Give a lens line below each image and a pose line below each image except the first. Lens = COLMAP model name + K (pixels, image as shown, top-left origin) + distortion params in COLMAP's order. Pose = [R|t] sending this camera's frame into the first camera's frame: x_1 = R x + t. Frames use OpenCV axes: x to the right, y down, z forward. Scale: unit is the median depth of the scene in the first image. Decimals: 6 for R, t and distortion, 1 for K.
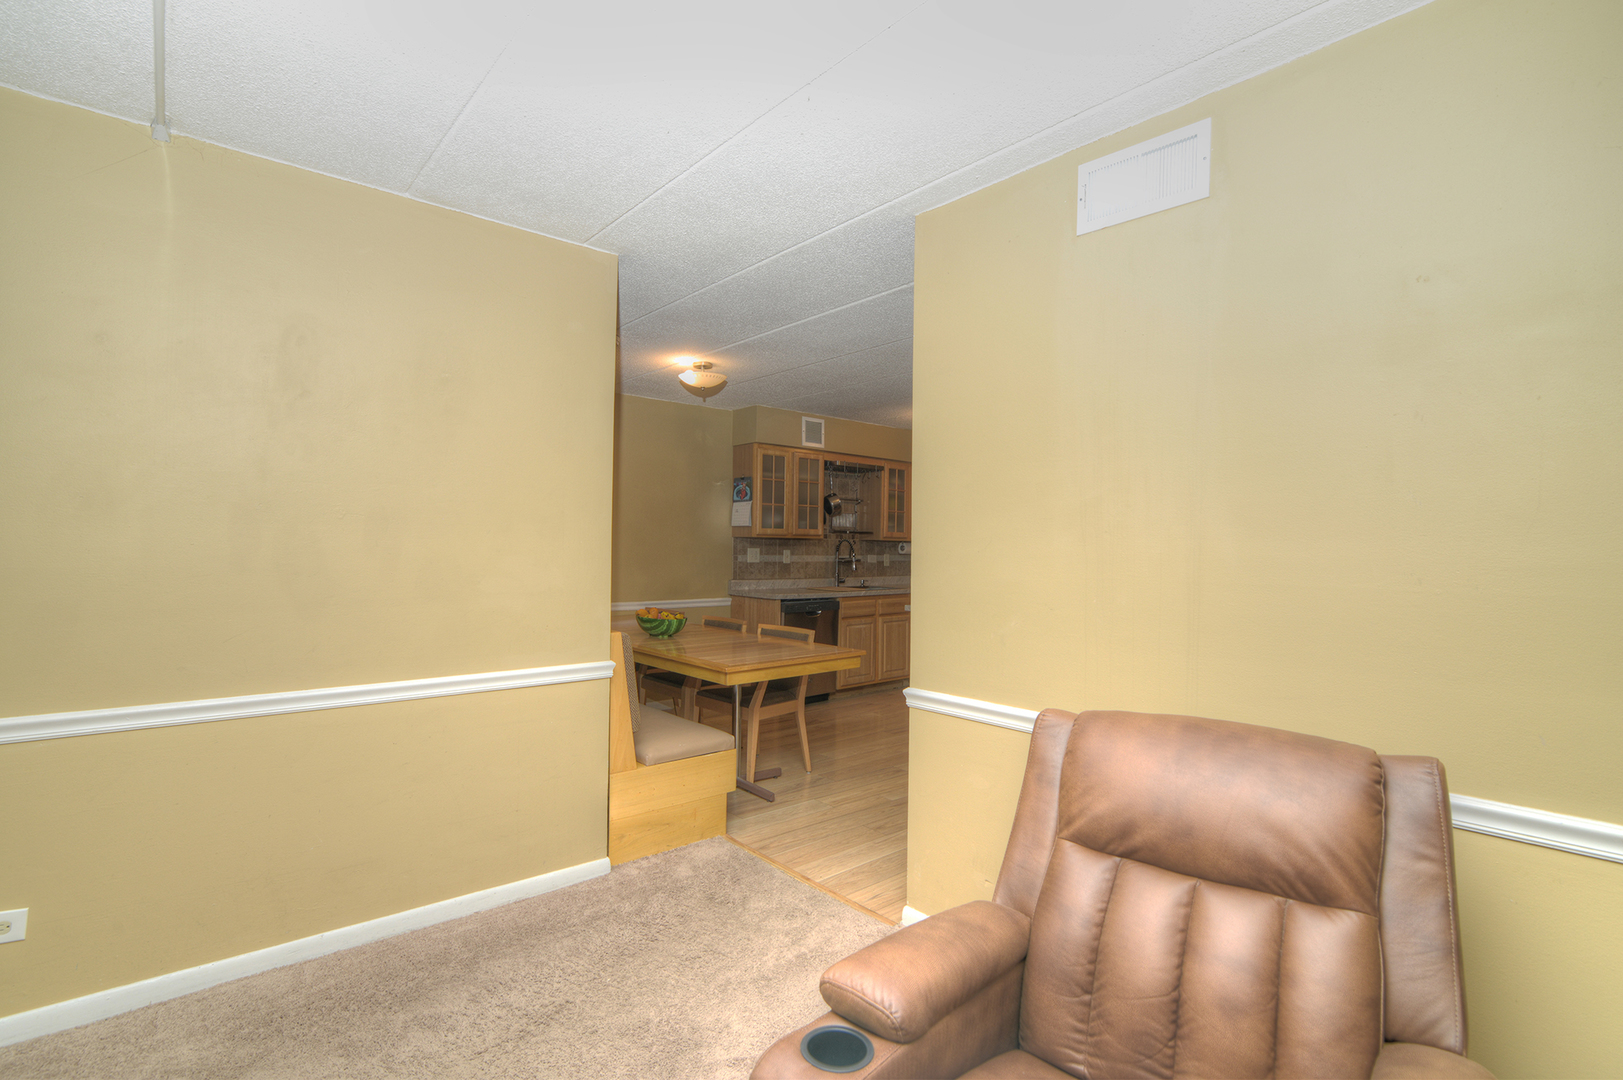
lens RADIAL K [[743.7, 0, 817.0], [0, 743.7, 544.4], [0, 0, 1]] dist [-0.022397, 0.001479]
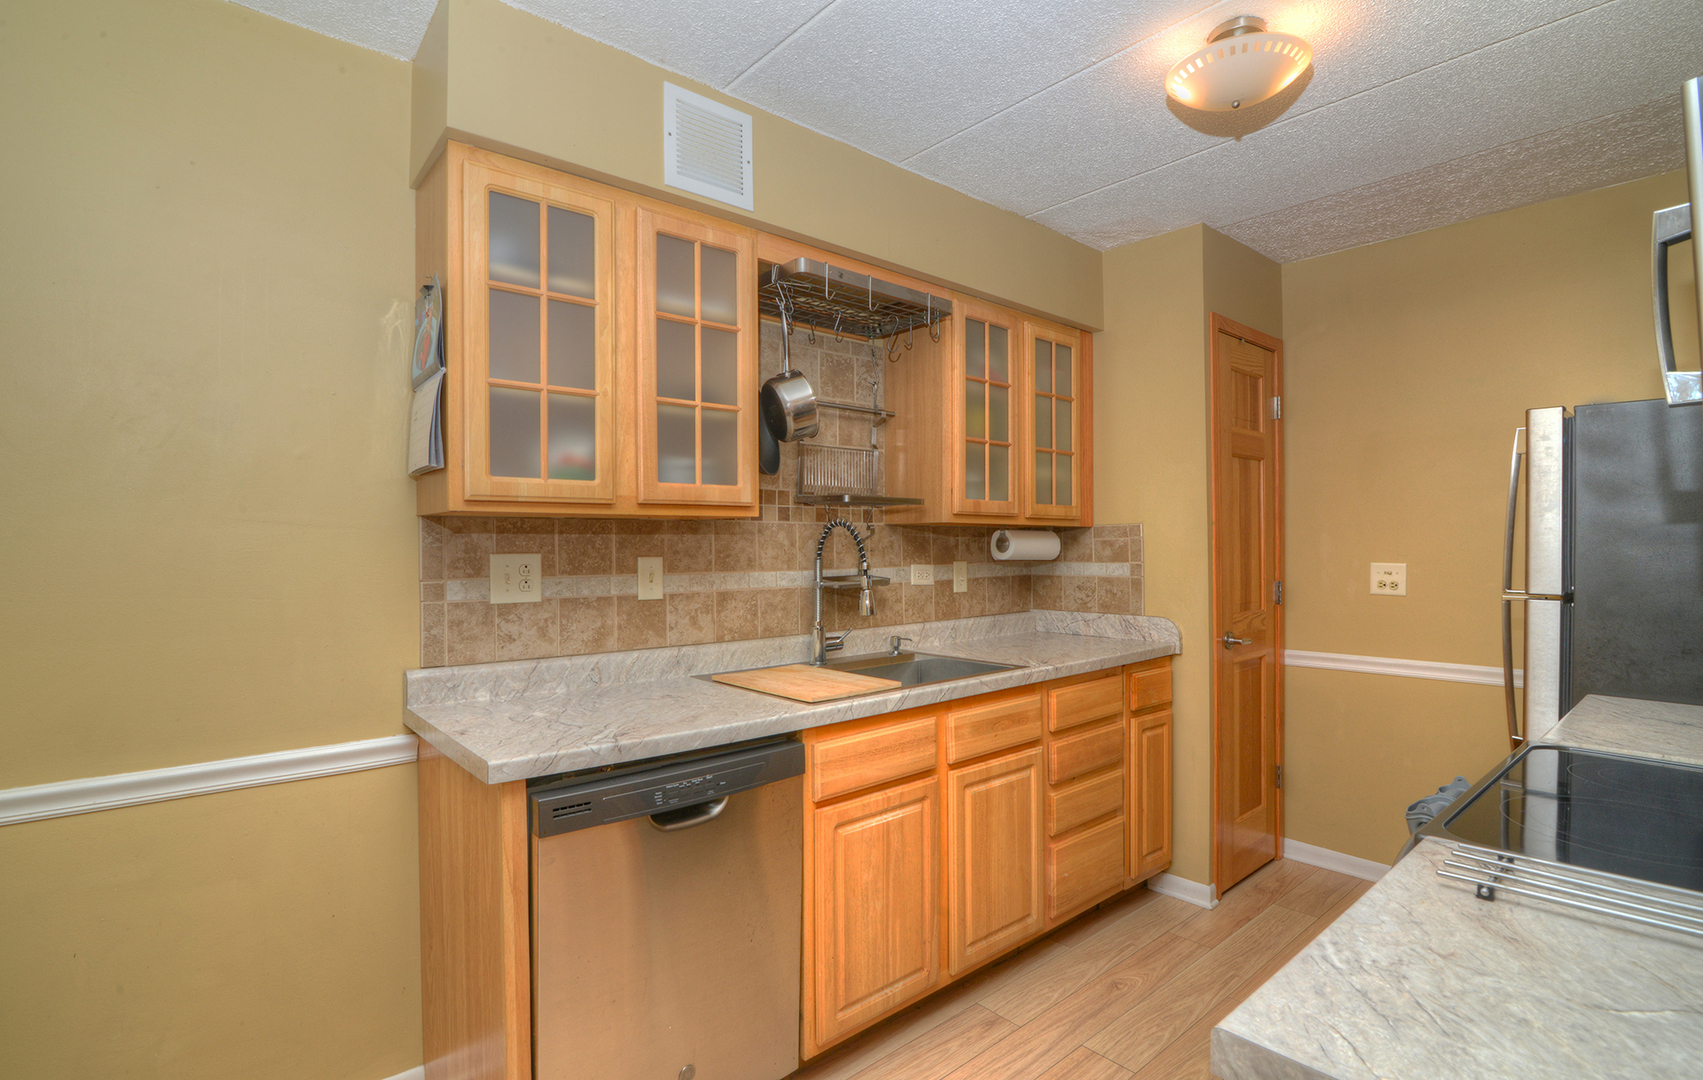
lens RADIAL K [[818.6, 0, 858.4], [0, 818.6, 538.9], [0, 0, 1]] dist [-0.014993, -0.000160]
pose [[0.999828, -0.018557, -0.000156, 0.049948], [0.018556, 0.999809, -0.006178, 0.003737], [0.000271, 0.006174, 0.999981, 0.685864]]
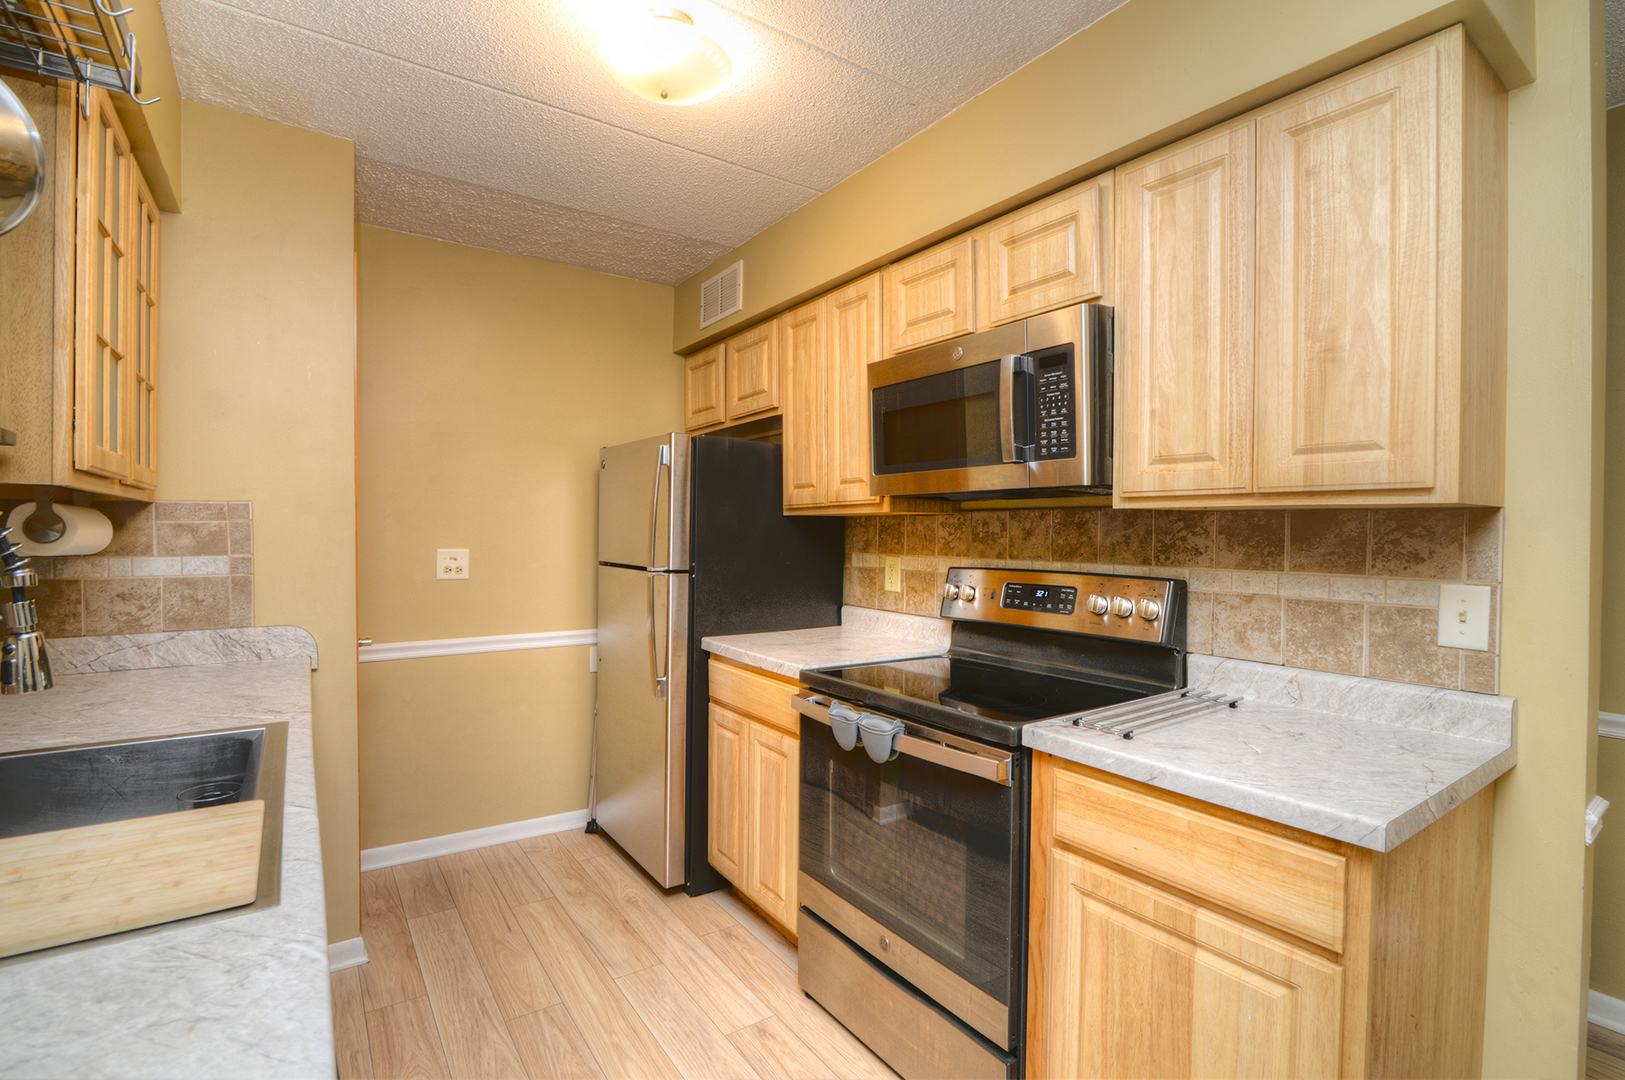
lens RADIAL K [[744.6, 0, 814.3], [0, 744.6, 532.4], [0, 0, 1]] dist [-0.022397, 0.001479]
pose [[0.111730, -0.015617, 0.993616, -0.073731], [-0.006384, 0.999845, 0.016433, 0.001335], [-0.993718, -0.008179, 0.111613, 0.892795]]
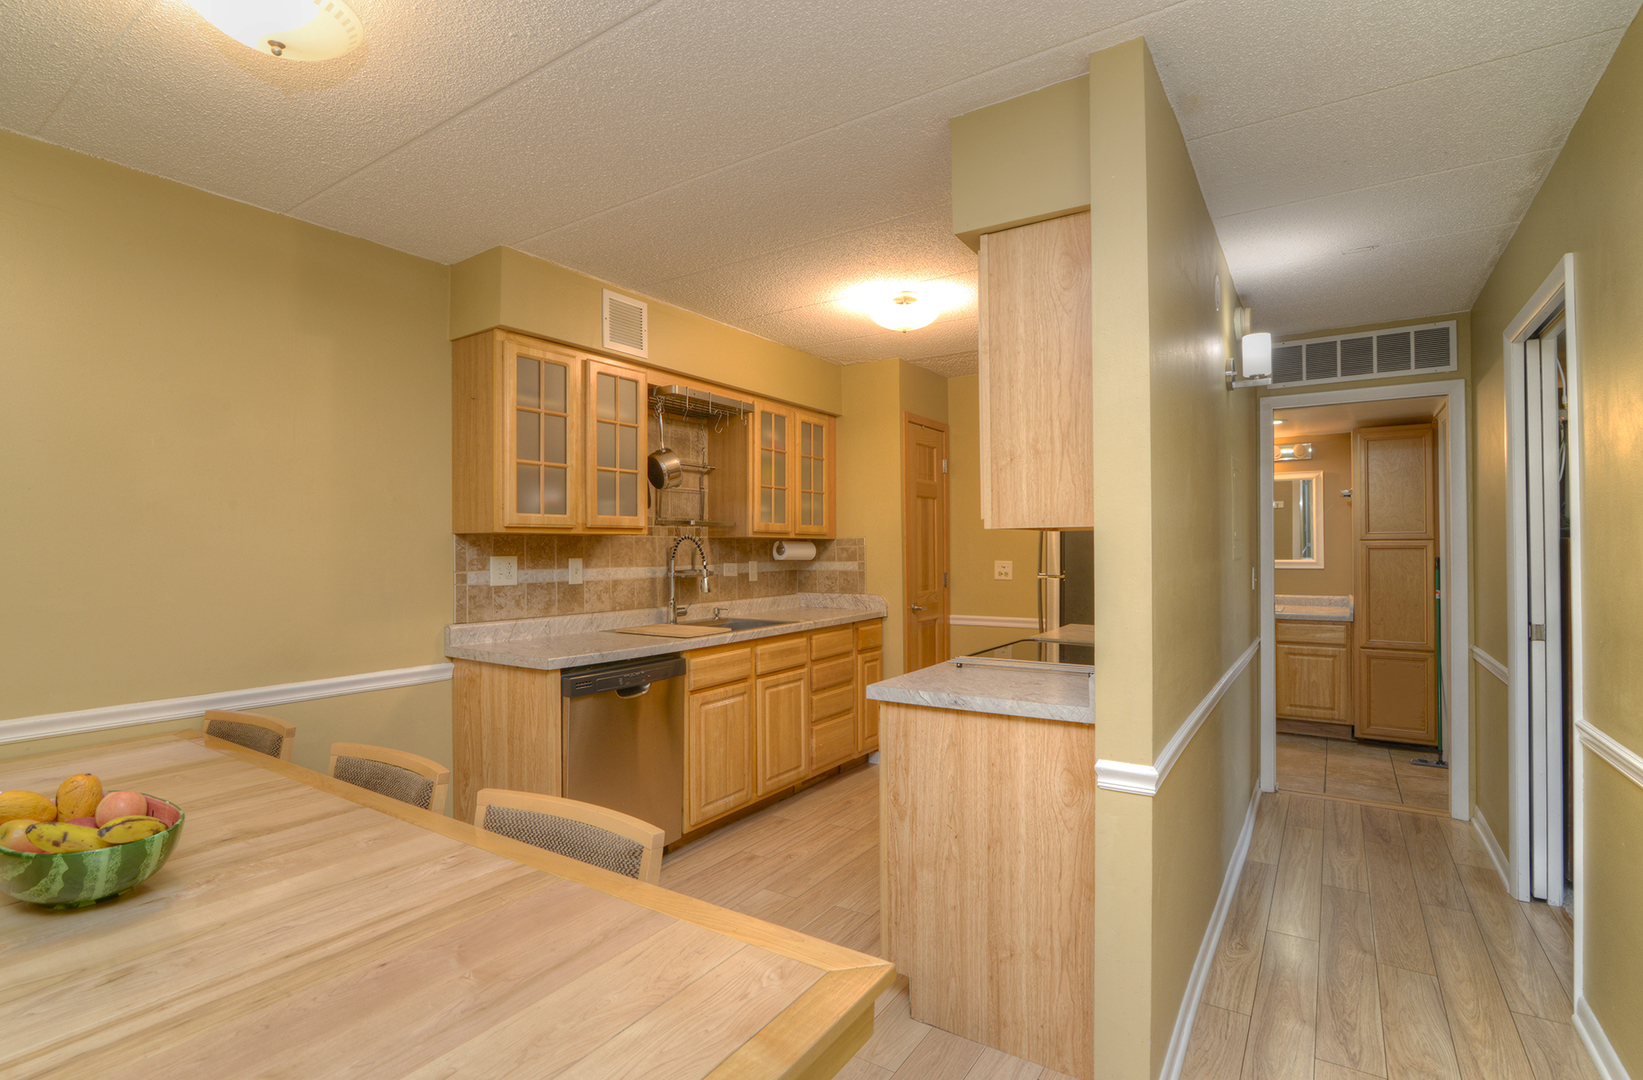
lens RADIAL K [[769.6, 0, 821.6], [0, 769.6, 539.3], [0, 0, 1]] dist [-0.019603, 0.001366]
pose [[0.966019, -0.015804, 0.257988, -0.013481], [0.018606, 0.999791, -0.008425, 0.002155], [-0.257801, 0.012939, 0.966111, 0.465020]]
